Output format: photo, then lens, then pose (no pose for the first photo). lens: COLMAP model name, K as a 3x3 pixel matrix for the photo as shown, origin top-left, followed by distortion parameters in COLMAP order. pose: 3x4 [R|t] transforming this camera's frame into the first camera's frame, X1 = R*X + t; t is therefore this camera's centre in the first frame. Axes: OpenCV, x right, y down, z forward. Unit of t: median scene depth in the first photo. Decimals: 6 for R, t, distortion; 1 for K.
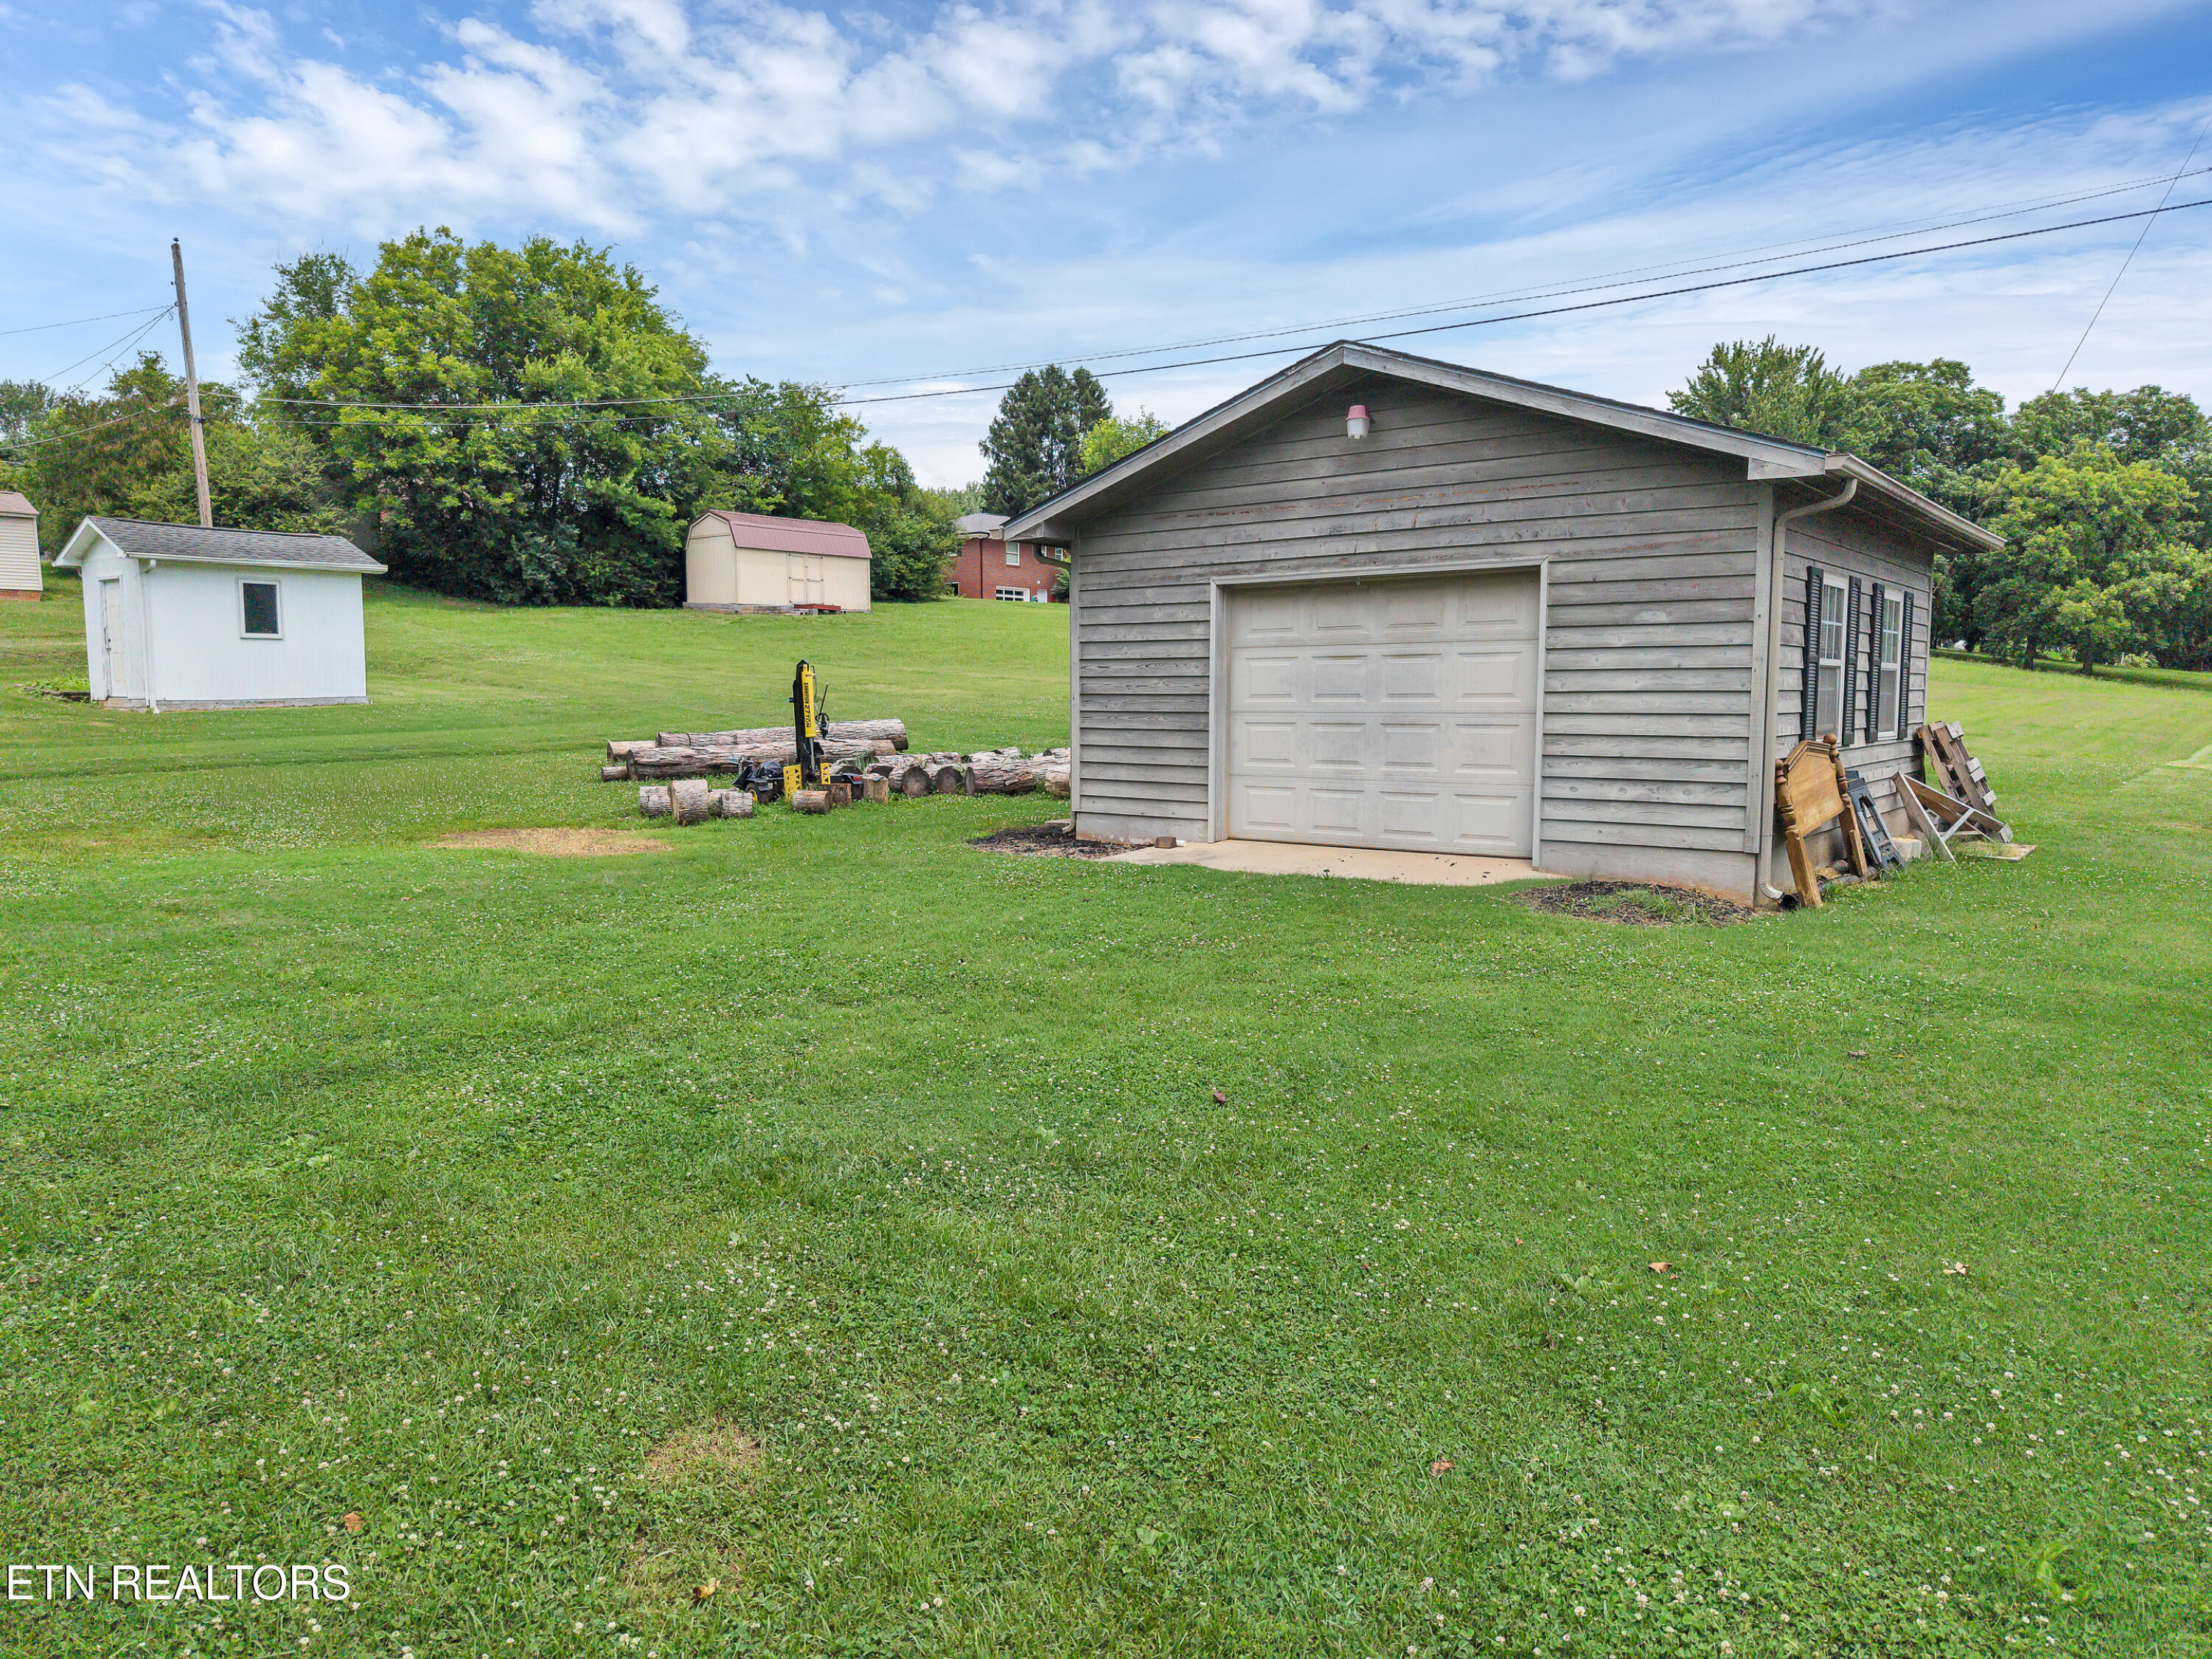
lens RADIAL K [[1477.4, 0, 1067.1], [0, 1477.4, 832.7], [0, 0, 1]] dist [0.000374, -0.005622]
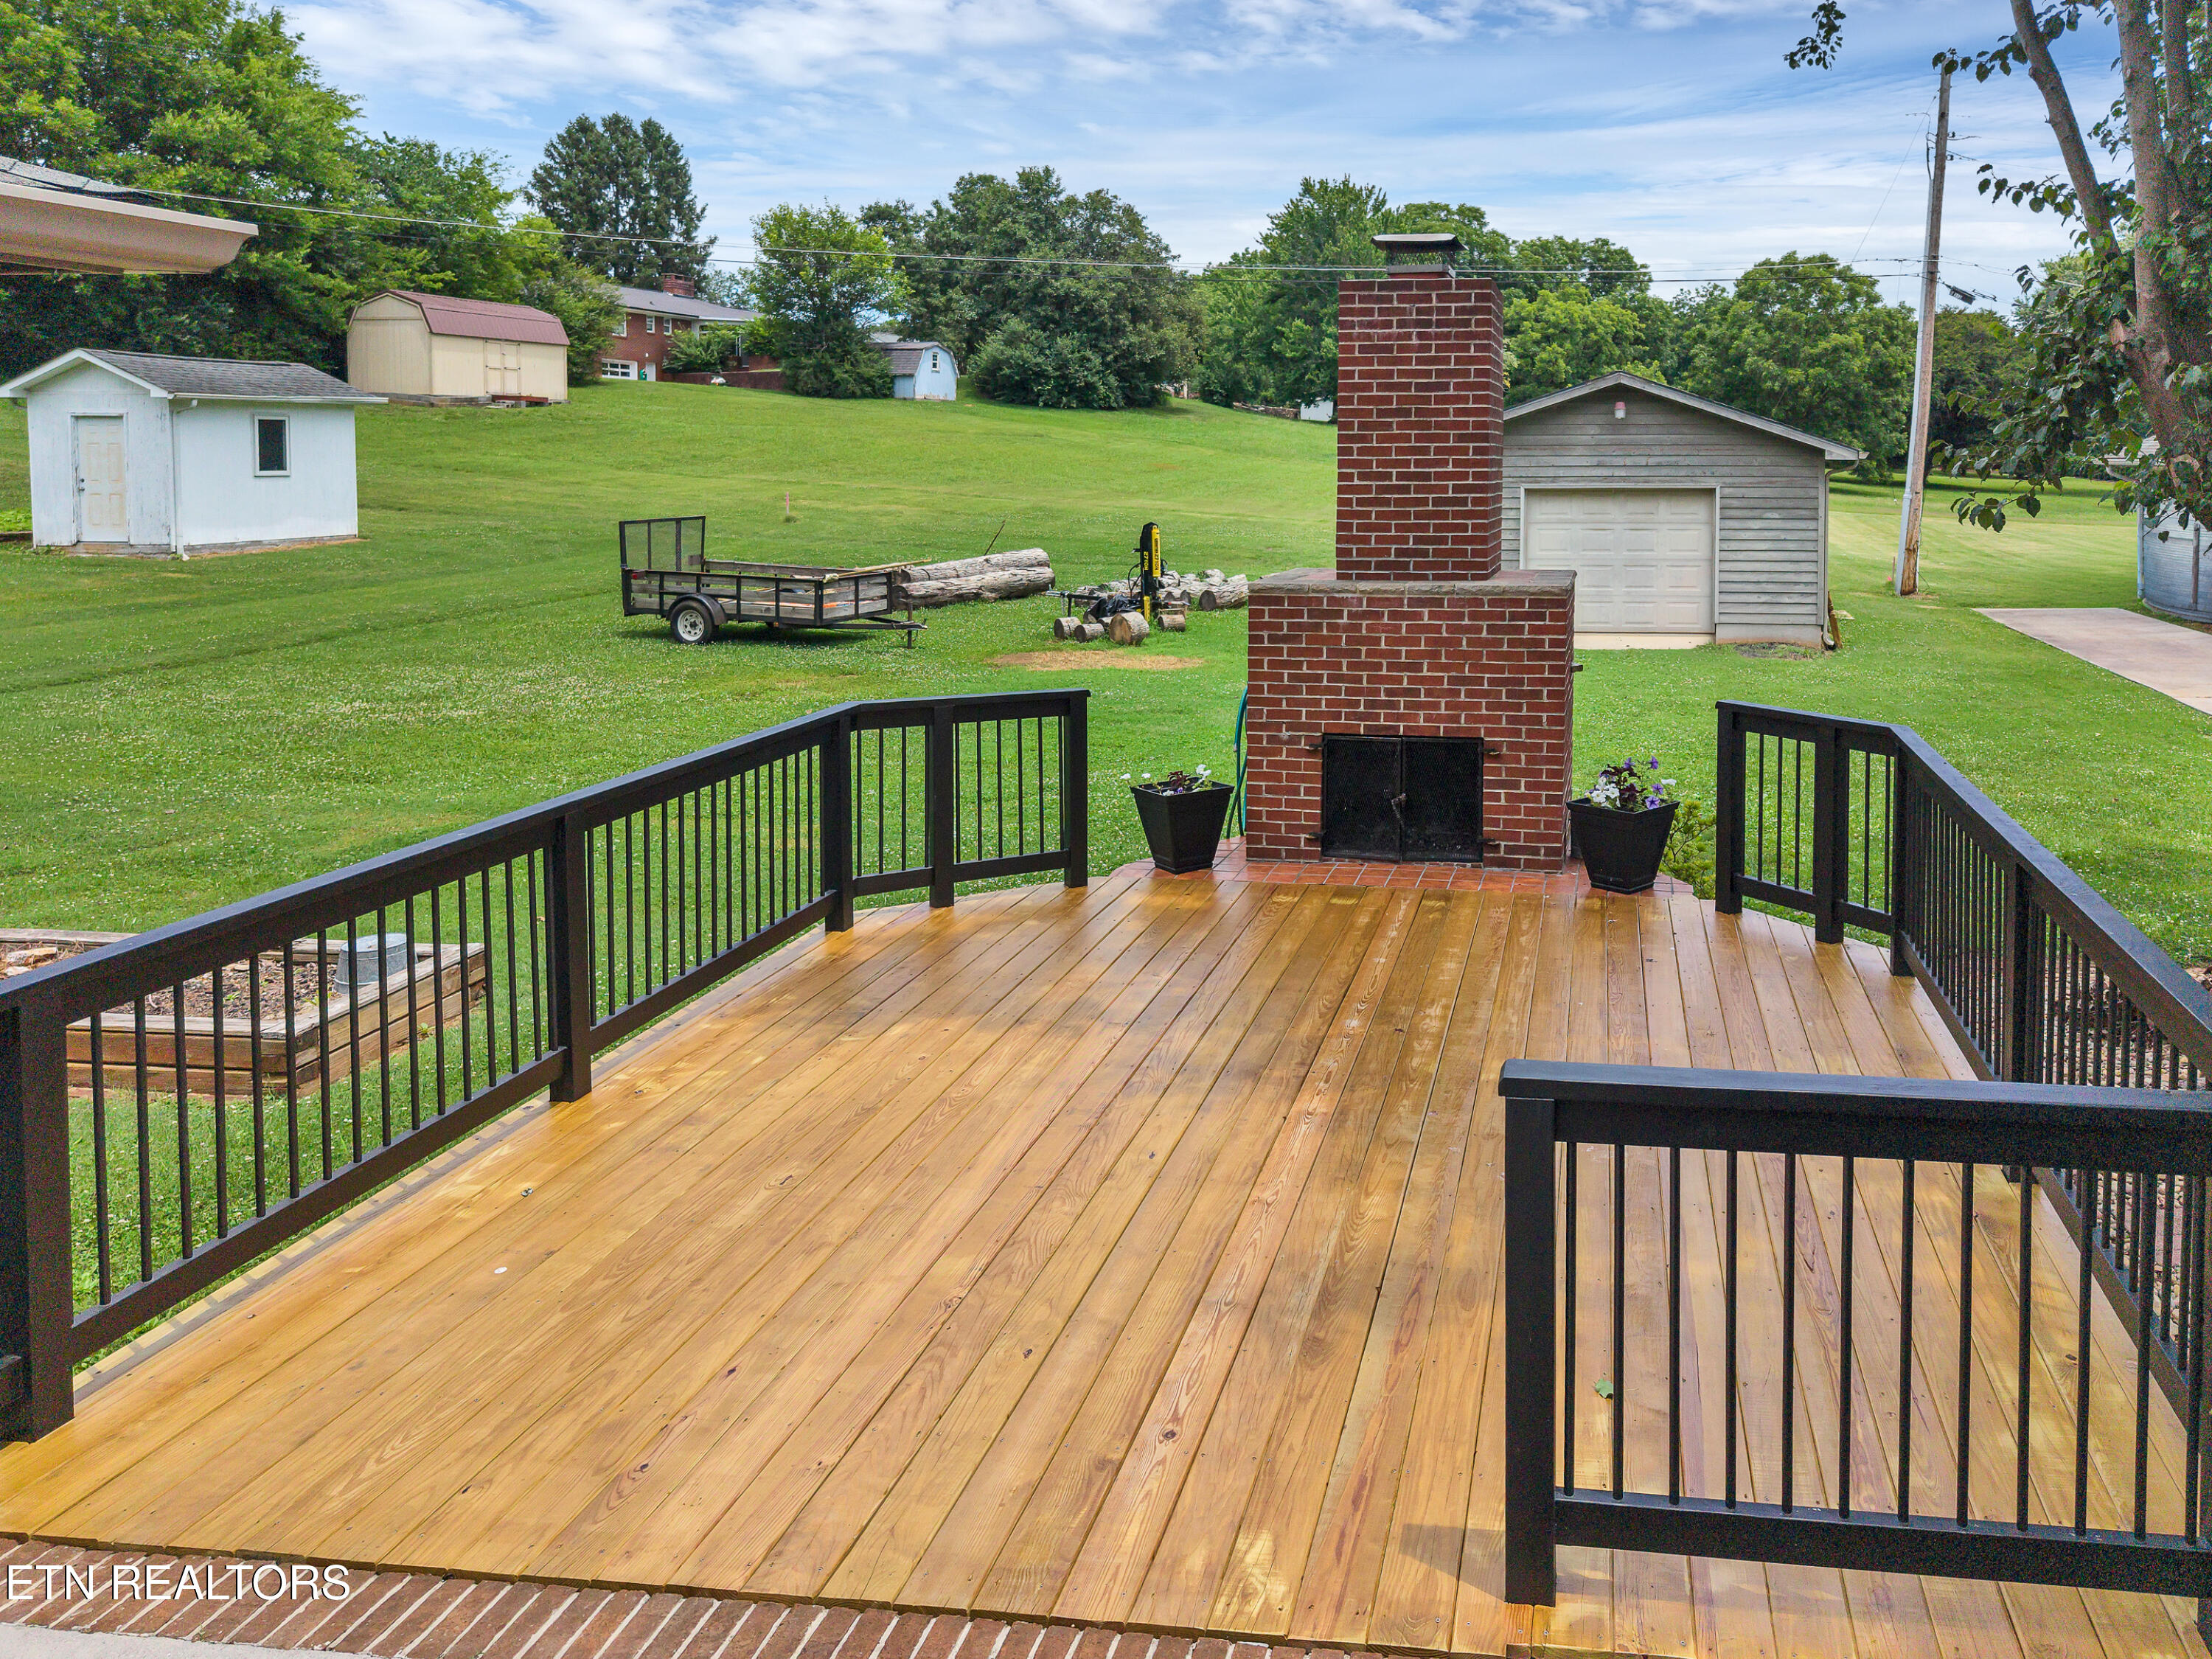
lens RADIAL K [[1553.7, 0, 1411.6], [0, 1553.7, 519.4], [0, 0, 1]] dist [0.055868, -0.121414]
pose [[0.851457, -0.021423, 0.523987, -0.996023], [0.049196, 0.998022, -0.039138, -0.064676], [-0.522112, 0.059102, 0.850826, -0.515798]]
